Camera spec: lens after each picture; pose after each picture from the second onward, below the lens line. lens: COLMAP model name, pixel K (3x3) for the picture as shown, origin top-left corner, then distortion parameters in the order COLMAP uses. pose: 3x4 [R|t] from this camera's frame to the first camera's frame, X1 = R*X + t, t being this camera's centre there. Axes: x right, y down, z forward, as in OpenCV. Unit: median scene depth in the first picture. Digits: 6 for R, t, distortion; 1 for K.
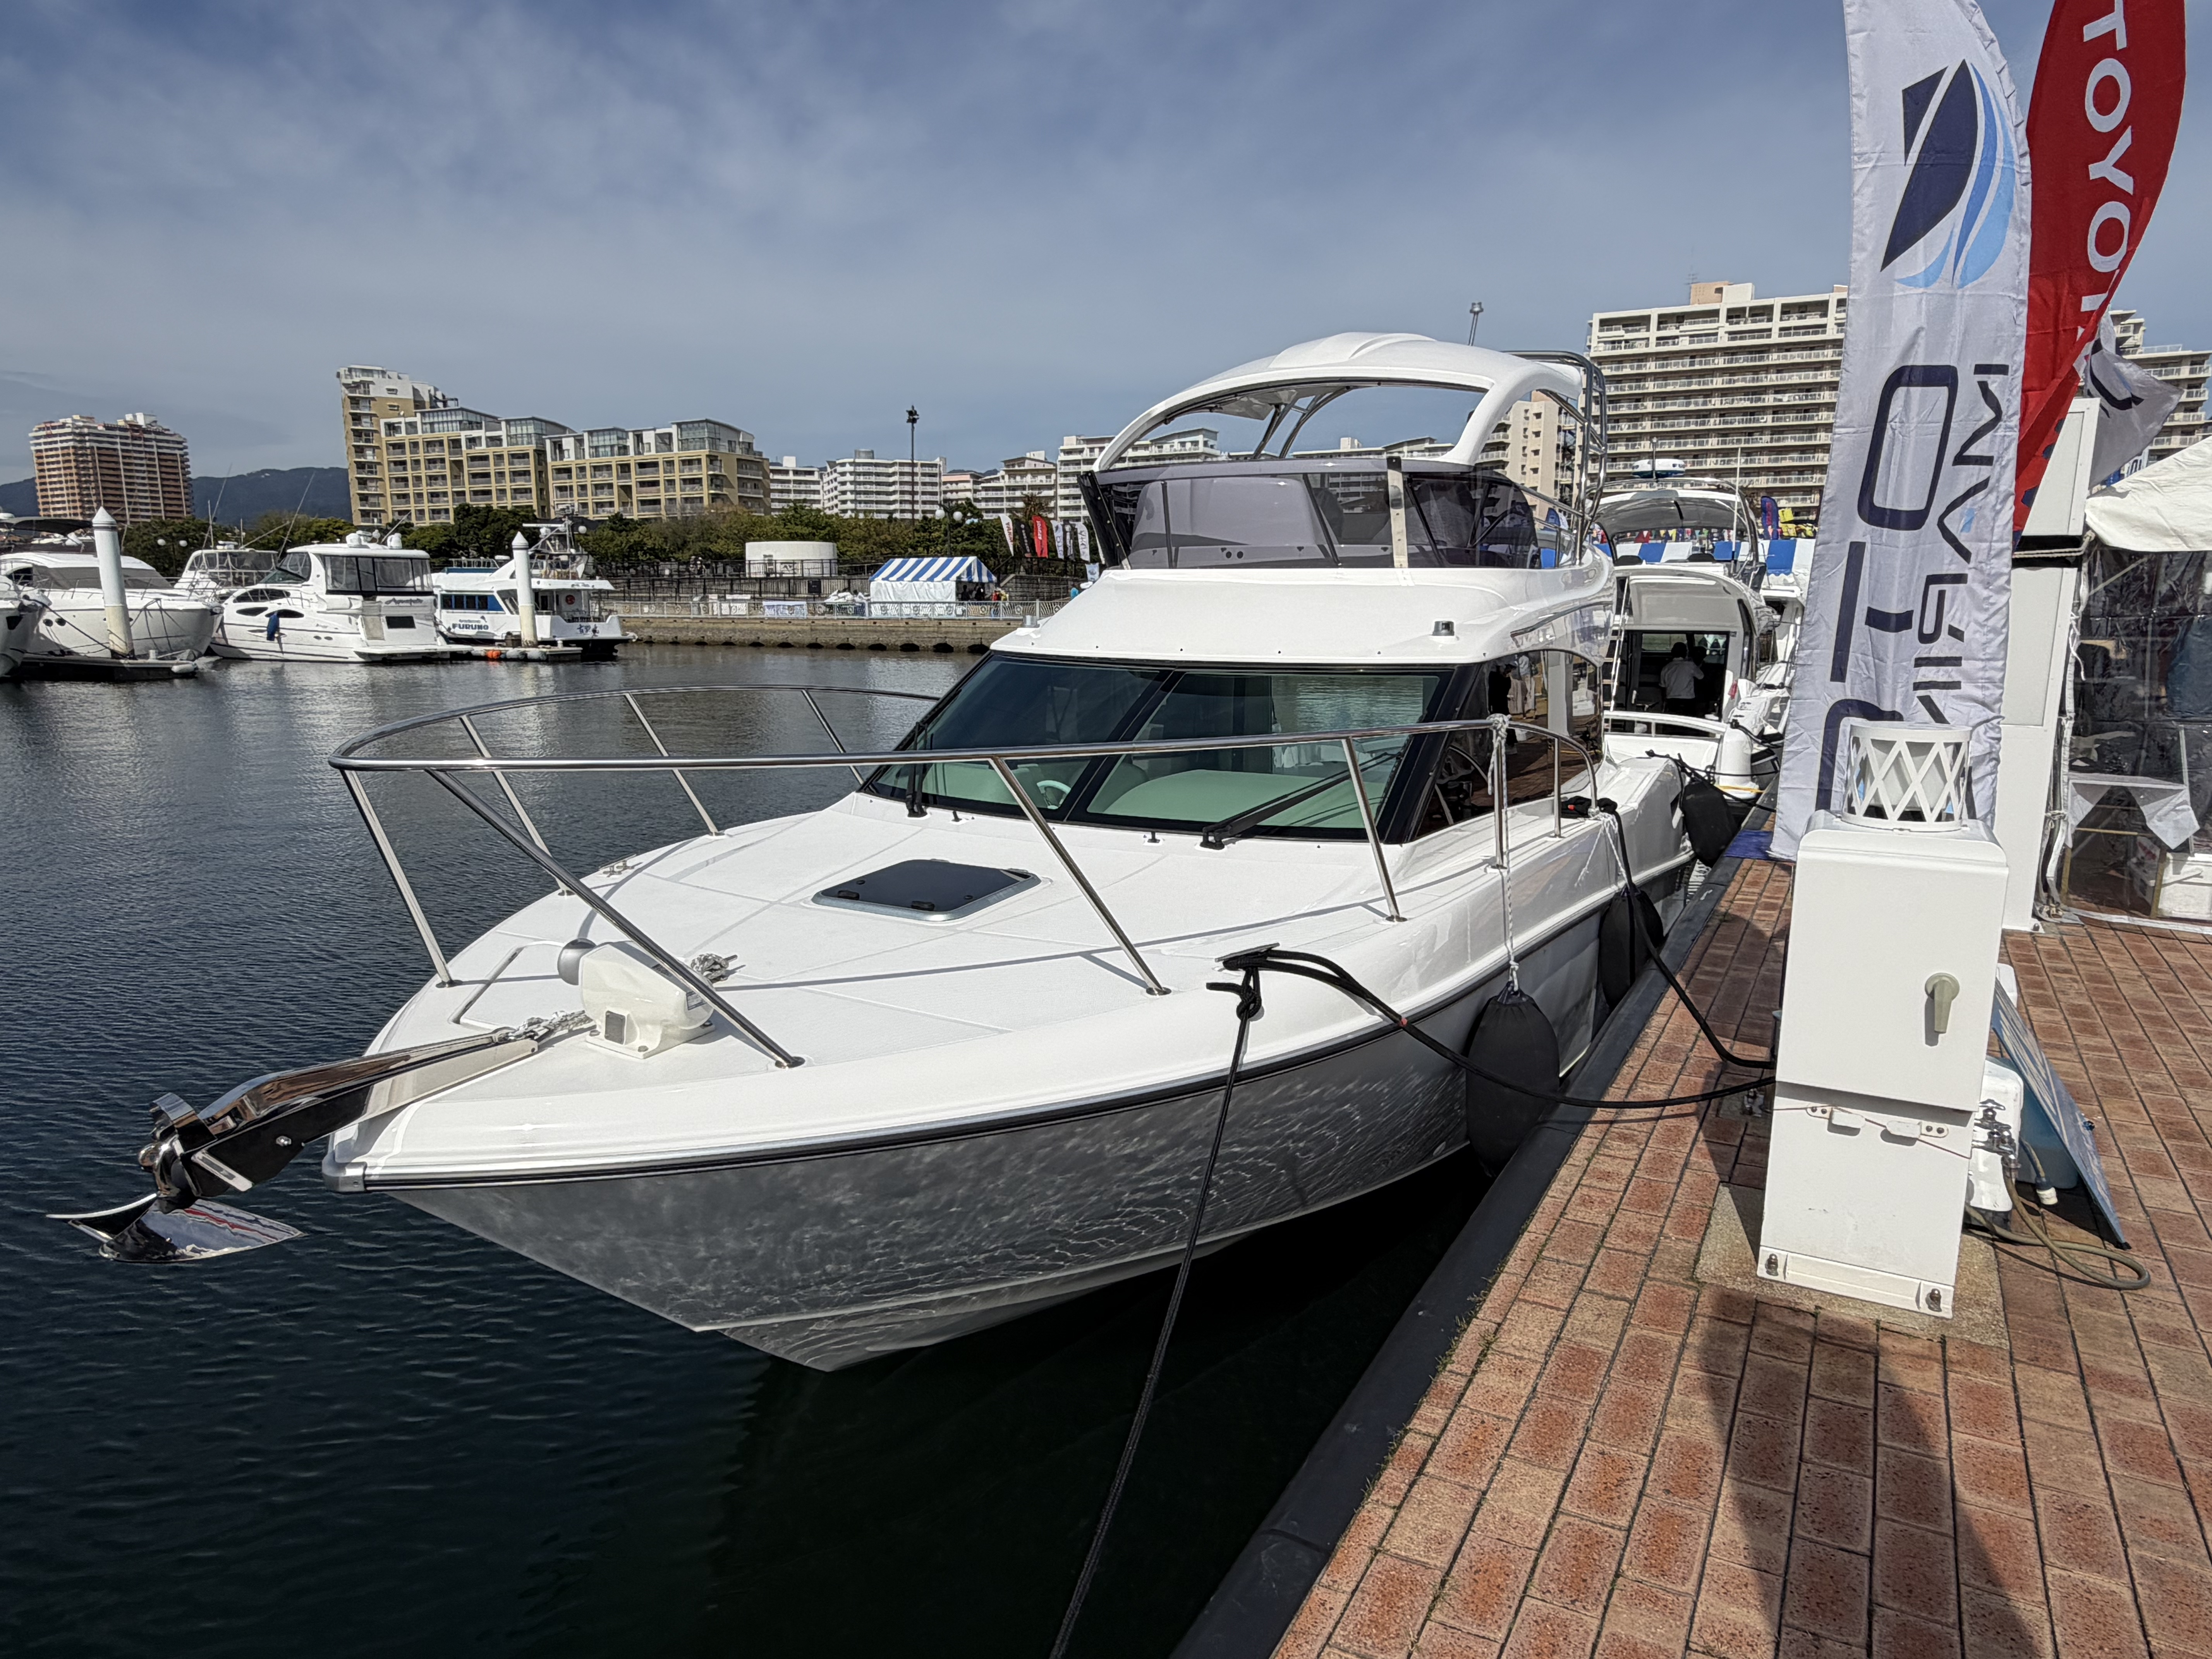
lens RADIAL K [[1352.7, 0, 1106.0], [0, 1352.7, 829.5], [0, 0, 1]] dist [0.000575, 0.000305]
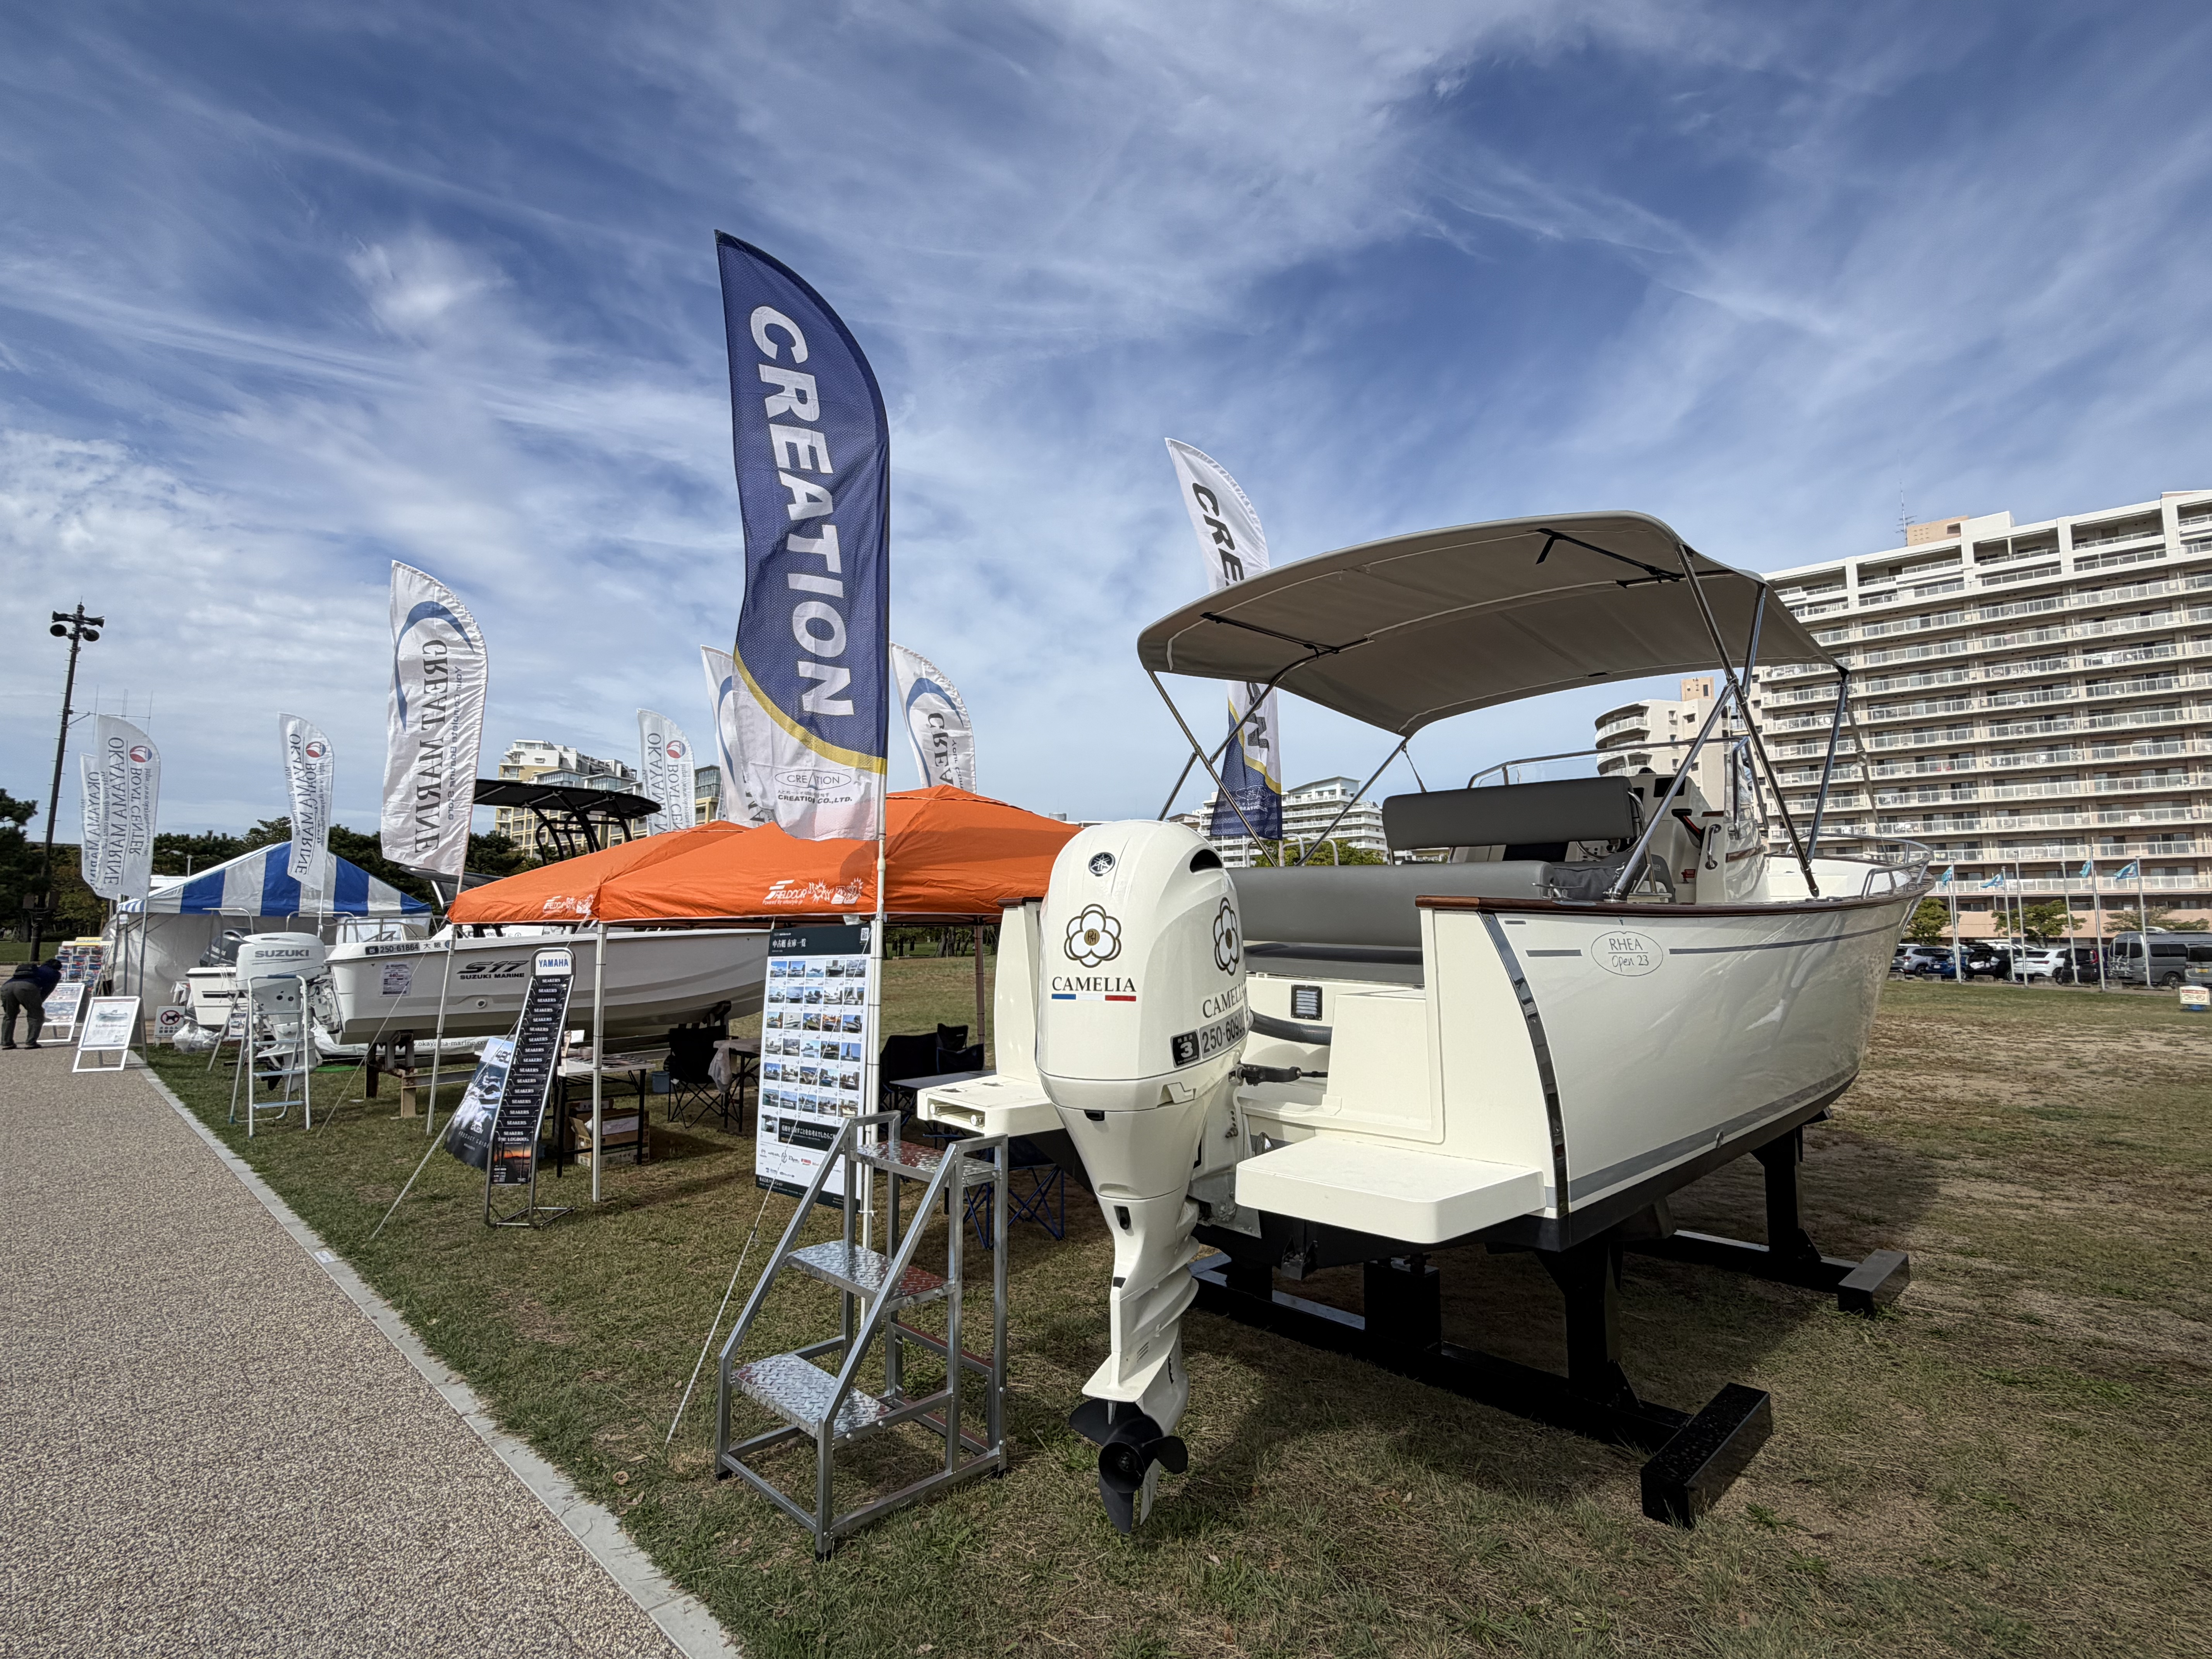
lens RADIAL K [[1110.8, 0, 1106.0], [0, 1110.8, 829.5], [0, 0, 1]] dist [0.000906, 0.000139]
pose [[0.972926, -0.019723, -0.230272, 0.133796], [-0.042042, 0.964625, -0.260252, -0.070982], [0.227259, 0.262887, 0.937680, 0.342572]]
